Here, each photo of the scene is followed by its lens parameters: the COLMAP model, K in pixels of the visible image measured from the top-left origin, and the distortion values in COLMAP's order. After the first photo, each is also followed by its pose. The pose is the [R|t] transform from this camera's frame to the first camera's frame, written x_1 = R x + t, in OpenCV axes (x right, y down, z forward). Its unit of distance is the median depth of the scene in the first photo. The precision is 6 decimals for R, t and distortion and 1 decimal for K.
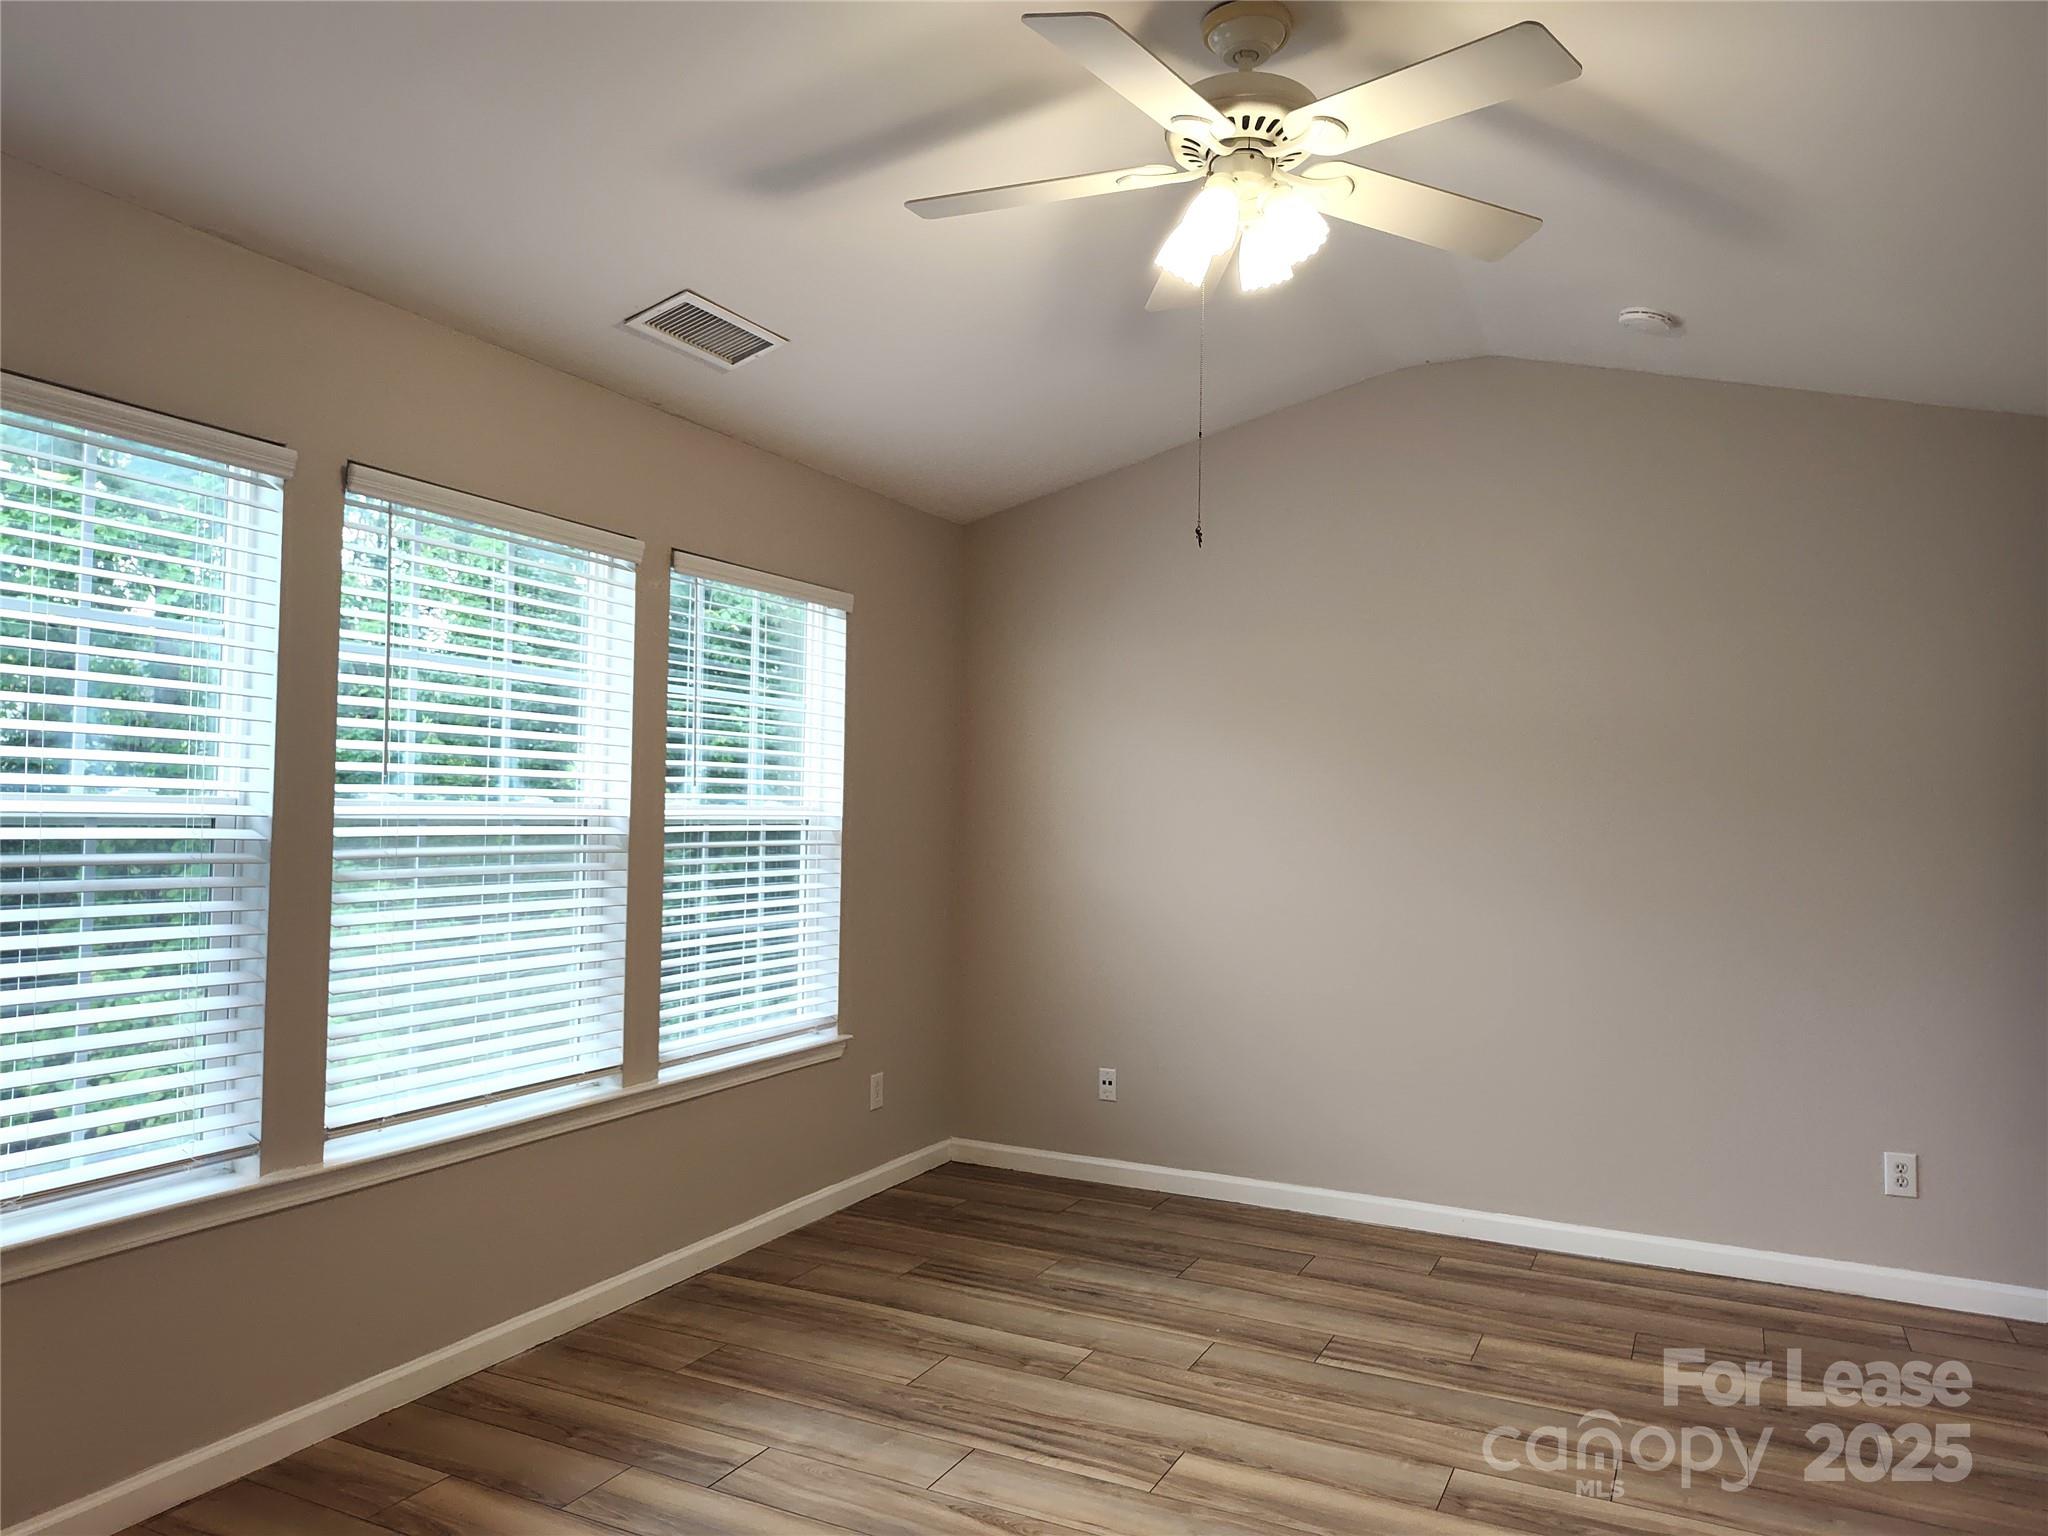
lens RADIAL K [[1392.2, 0, 1029.8], [0, 1392.2, 761.9], [0, 0, 1]] dist [0.035997, -0.031490]
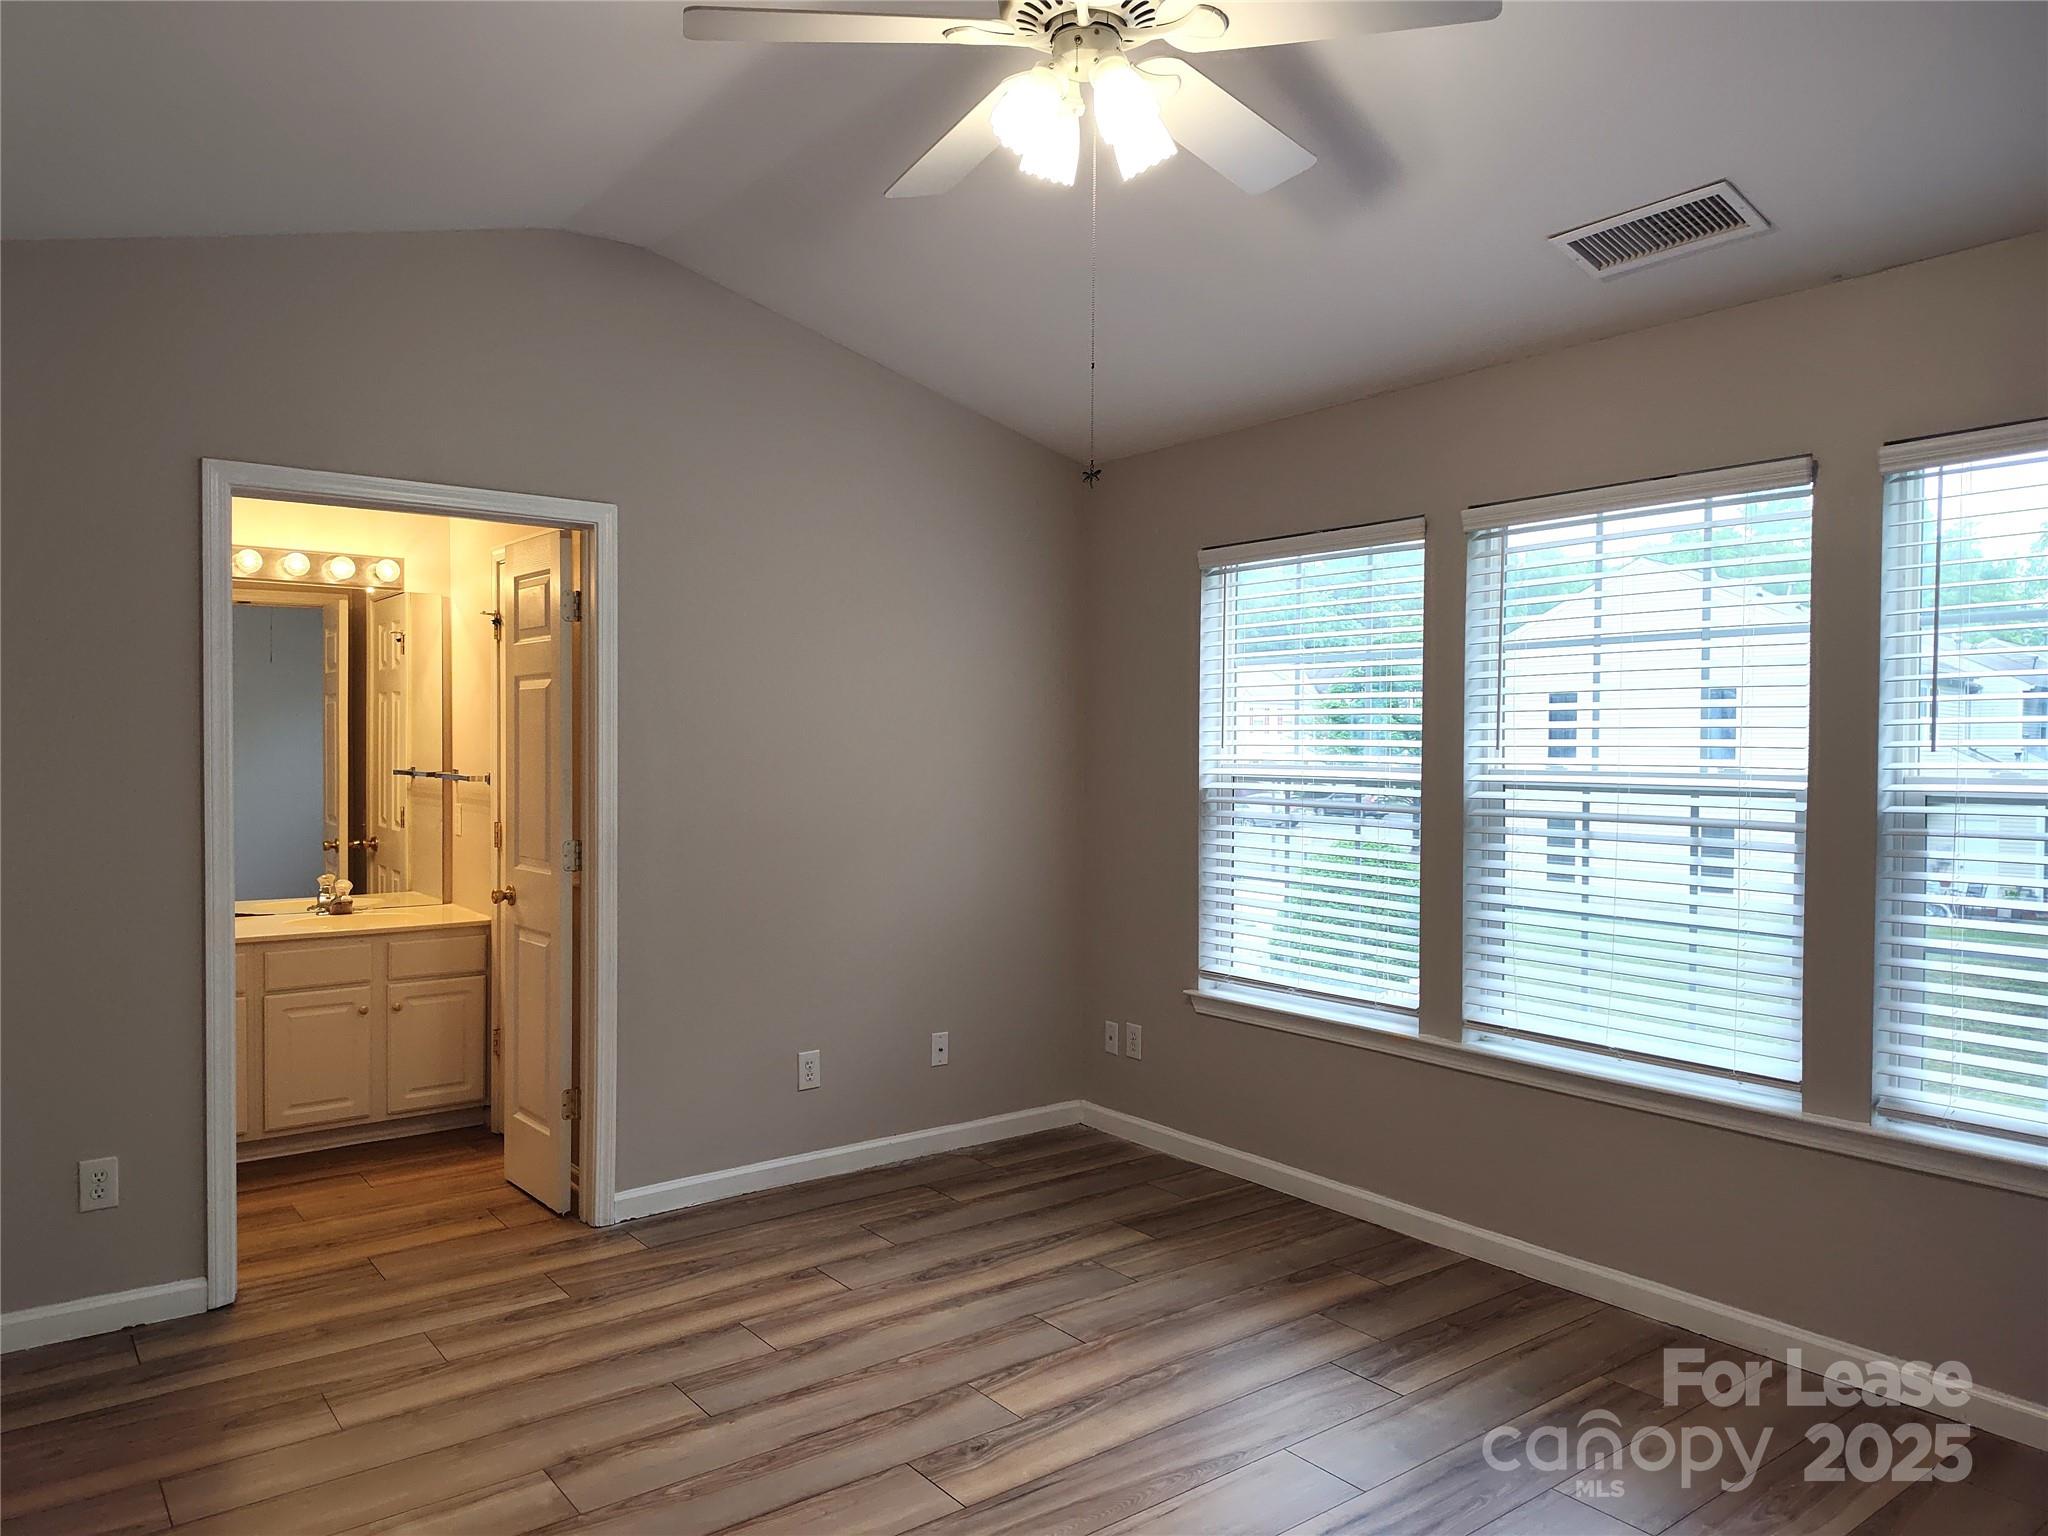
lens RADIAL K [[1392.2, 0, 1022.8], [0, 1392.2, 774.5], [0, 0, 1]] dist [0.035997, -0.031490]
pose [[-0.424639, -0.013679, -0.905259, 0.782250], [0.004051, 0.999847, -0.017008, 0.049223], [0.905354, -0.010890, -0.424519, 1.078310]]
